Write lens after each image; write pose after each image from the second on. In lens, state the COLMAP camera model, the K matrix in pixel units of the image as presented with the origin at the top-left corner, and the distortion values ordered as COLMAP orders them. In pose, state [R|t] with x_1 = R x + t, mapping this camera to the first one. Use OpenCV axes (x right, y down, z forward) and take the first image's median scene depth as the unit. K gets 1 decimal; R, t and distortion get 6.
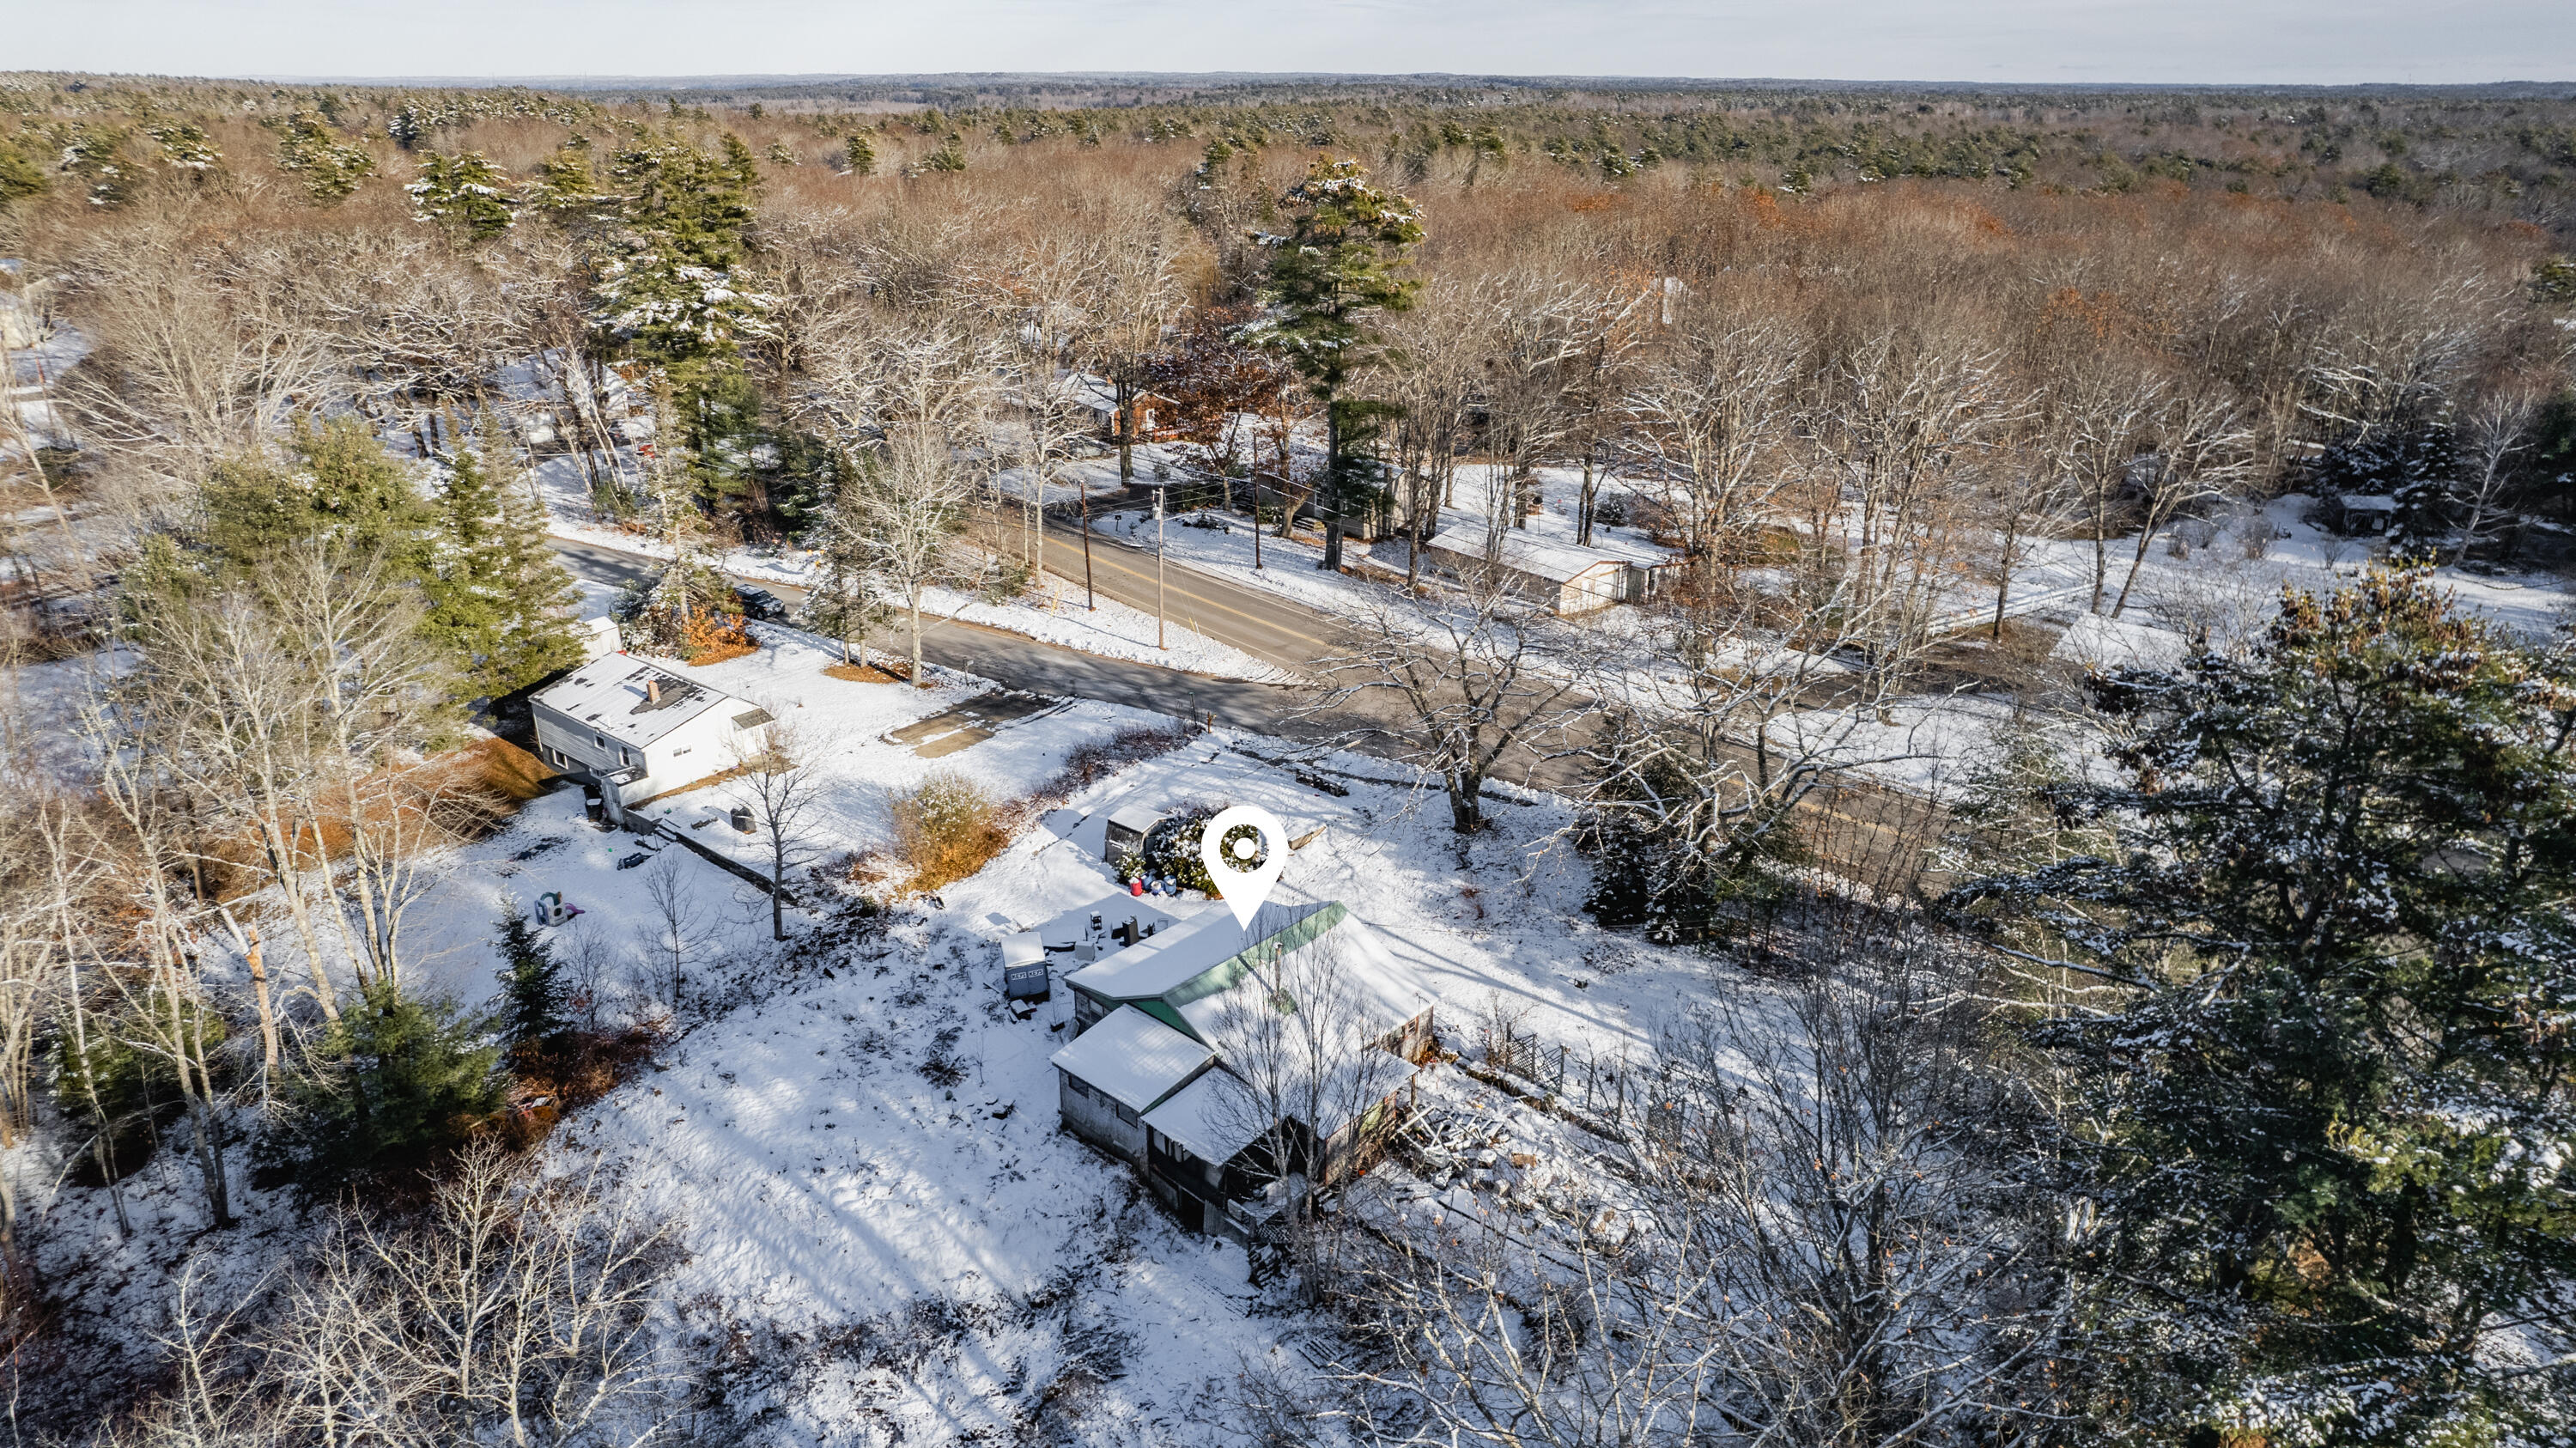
lens RADIAL K [[1665.2, 0, 1297.0], [0, 1665.2, 717.2], [0, 0, 1]] dist [-0.079711, 0.078793]
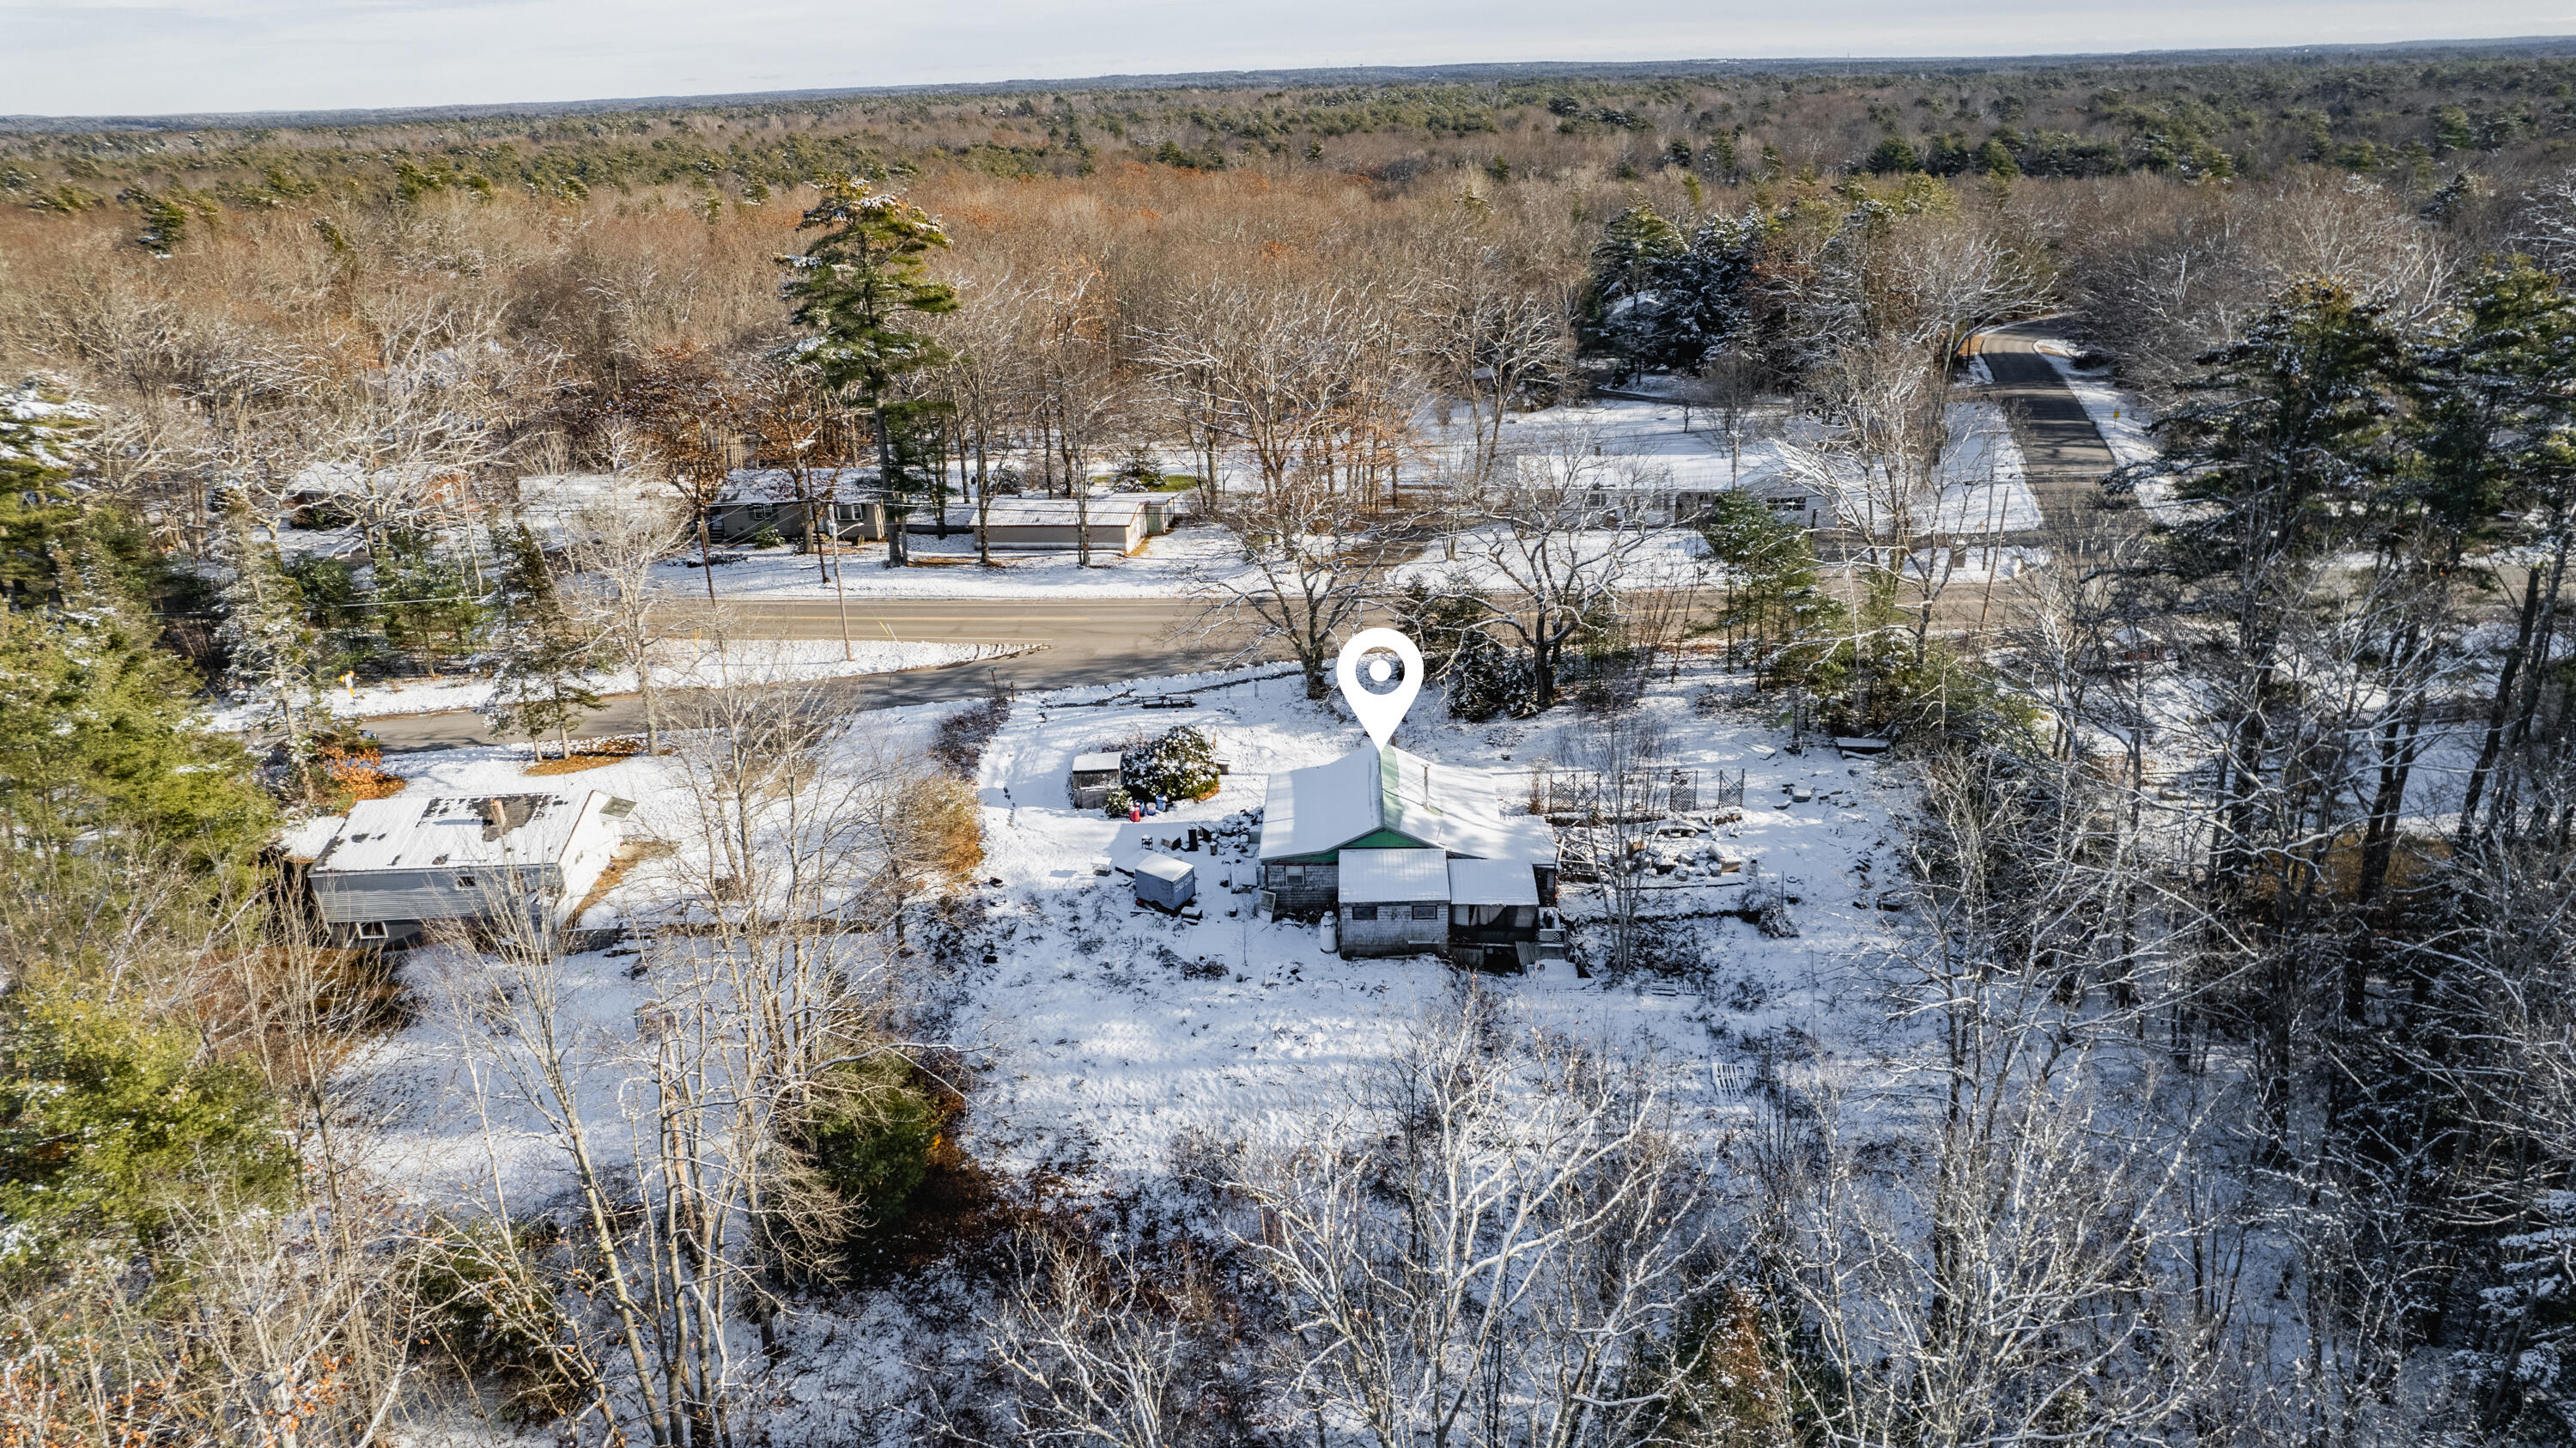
lens RADIAL K [[1665.2, 0, 1297.0], [0, 1665.2, 717.2], [0, 0, 1]] dist [-0.079711, 0.078793]
pose [[0.764167, -0.270886, 0.585380, -0.598528], [0.274568, 0.957821, 0.084808, -0.023807], [-0.583662, 0.095919, 0.806311, 0.020953]]
